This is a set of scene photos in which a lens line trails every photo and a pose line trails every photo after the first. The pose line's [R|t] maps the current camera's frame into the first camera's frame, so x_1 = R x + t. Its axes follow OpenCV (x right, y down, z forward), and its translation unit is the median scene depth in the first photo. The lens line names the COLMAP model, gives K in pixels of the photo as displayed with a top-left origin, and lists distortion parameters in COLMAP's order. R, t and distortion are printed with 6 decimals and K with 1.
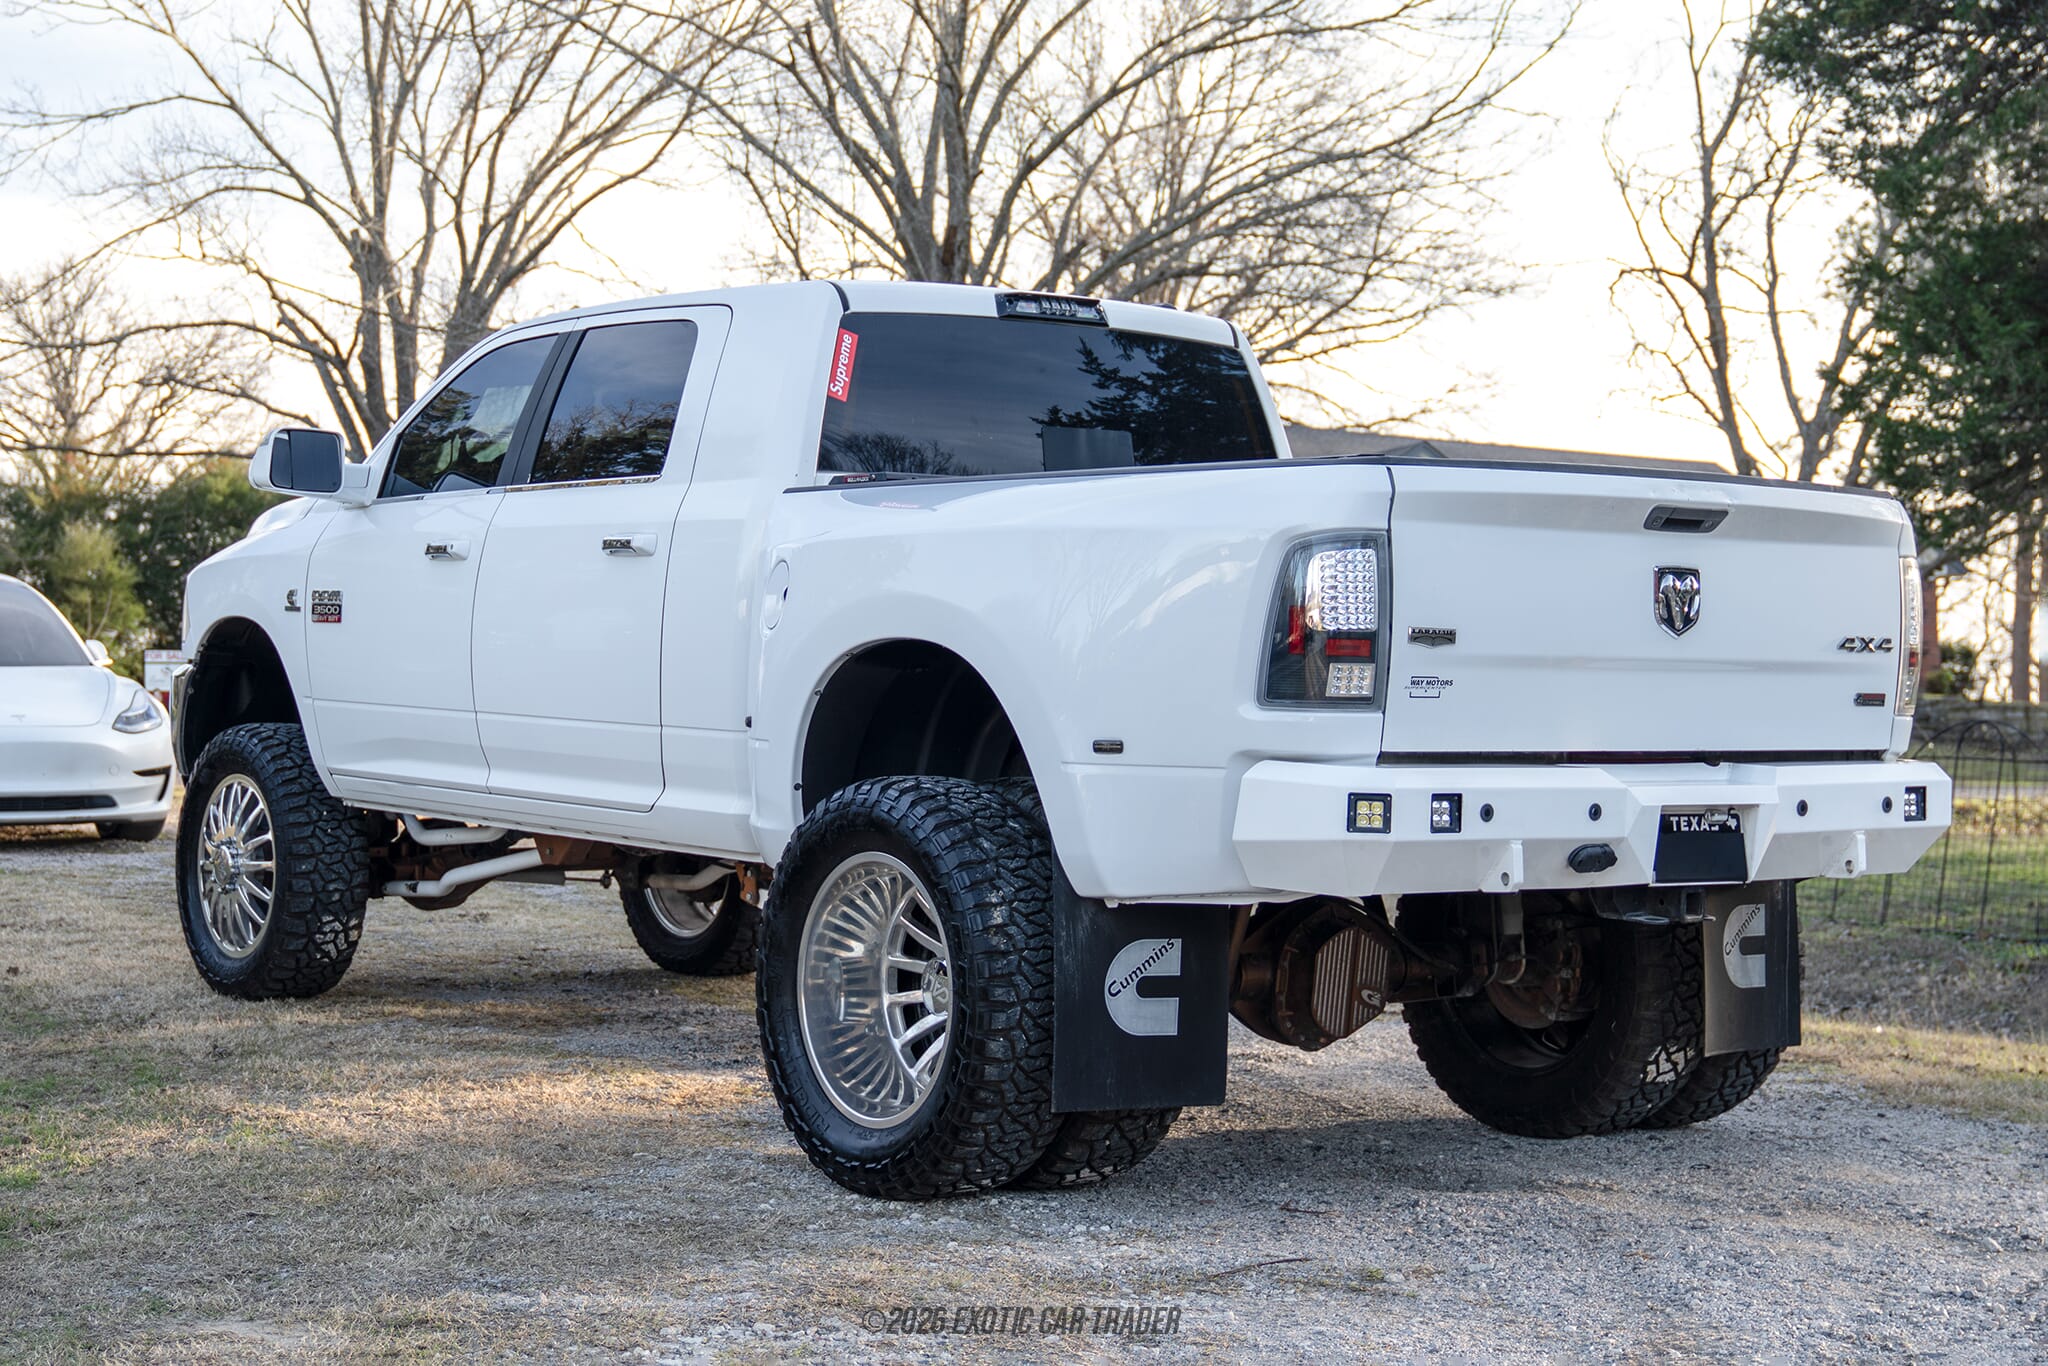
lens RADIAL K [[2267.5, 0, 1118.8], [0, 2267.5, 650.3], [0, 0, 1]] dist [-0.006207, 0.009176]
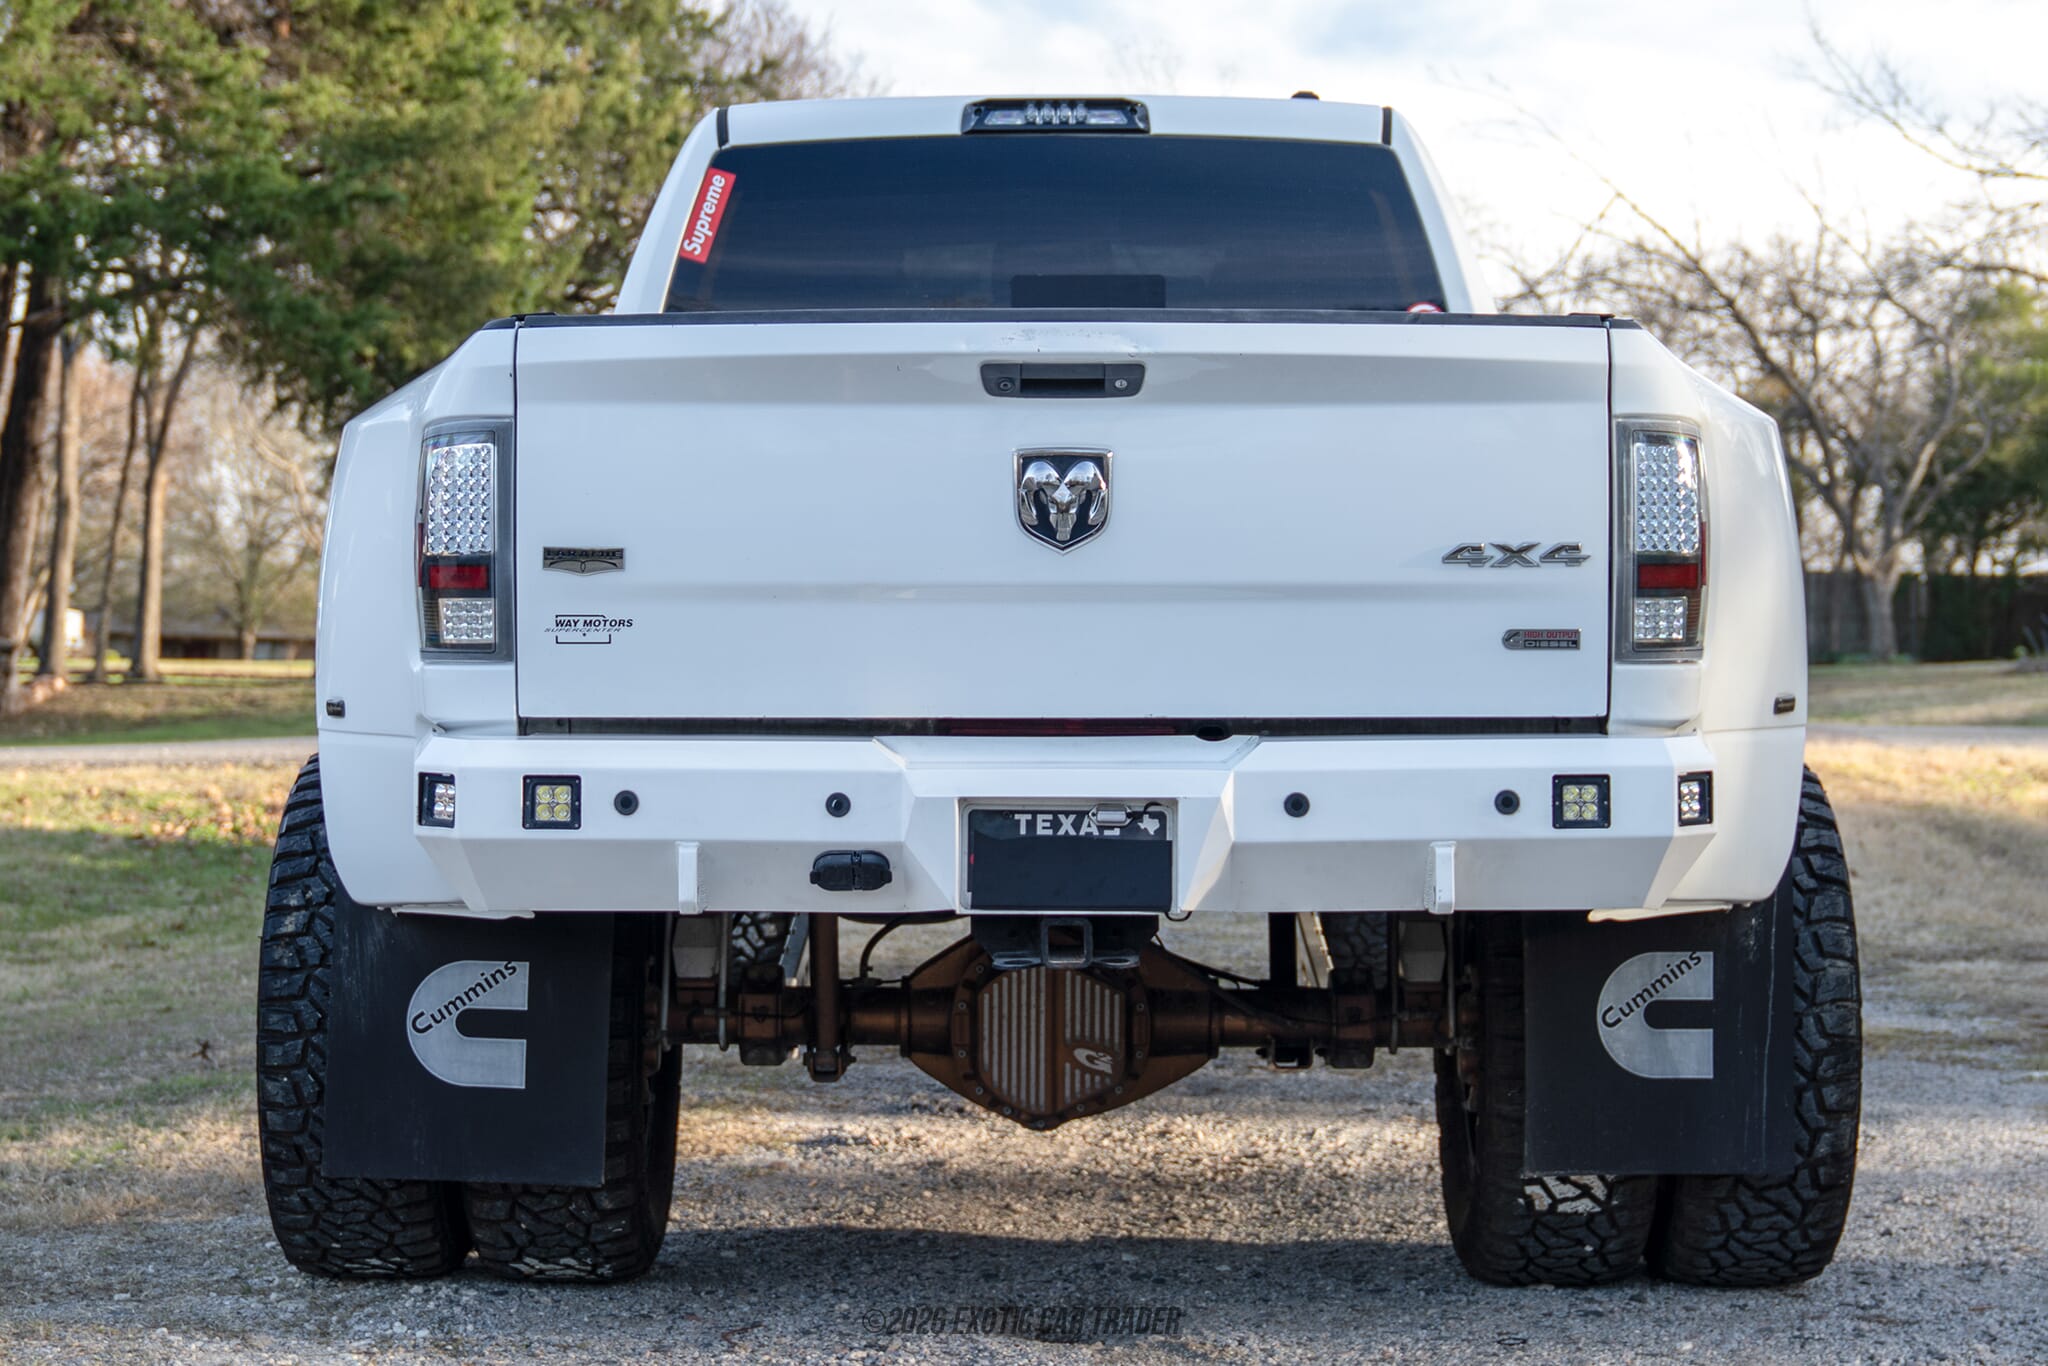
lens RADIAL K [[3008.1, 0, 1024.3], [0, 3008.1, 583.7], [0, 0, 1]] dist [-0.002557, -0.029270]
pose [[0.889761, -0.014899, -0.456183, 0.650714], [0.017287, 0.999850, 0.001063, 0.002699], [0.456099, -0.008832, 0.889885, 0.187220]]
